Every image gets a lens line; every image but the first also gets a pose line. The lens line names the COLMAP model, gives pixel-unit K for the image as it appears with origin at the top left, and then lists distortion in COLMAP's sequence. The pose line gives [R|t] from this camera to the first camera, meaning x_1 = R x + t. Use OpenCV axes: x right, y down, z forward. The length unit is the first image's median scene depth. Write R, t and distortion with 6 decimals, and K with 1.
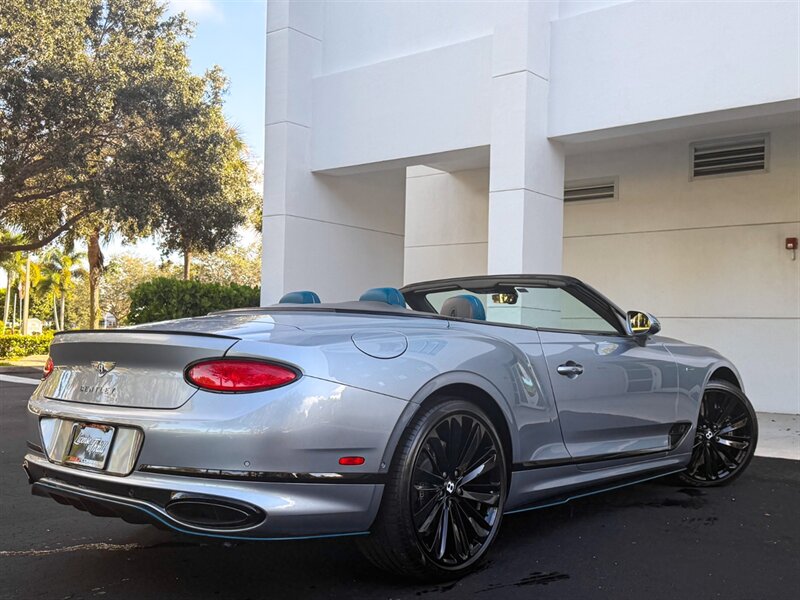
lens RADIAL K [[823.8, 0, 422.3], [0, 823.8, 309.5], [0, 0, 1]] dist [0.163686, -0.376288]
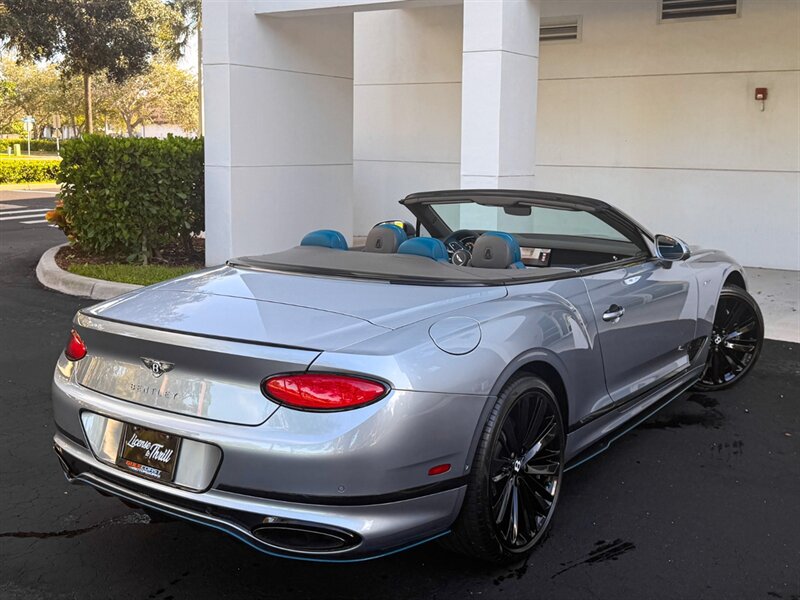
lens RADIAL K [[862.4, 0, 411.2], [0, 862.4, 224.9], [0, 0, 1]] dist [0.189142, -0.454661]
pose [[0.996008, -0.019856, 0.087025, -0.147180], [0.008528, 0.991653, 0.128655, -0.168215], [-0.088853, -0.127399, 0.987864, 0.029947]]
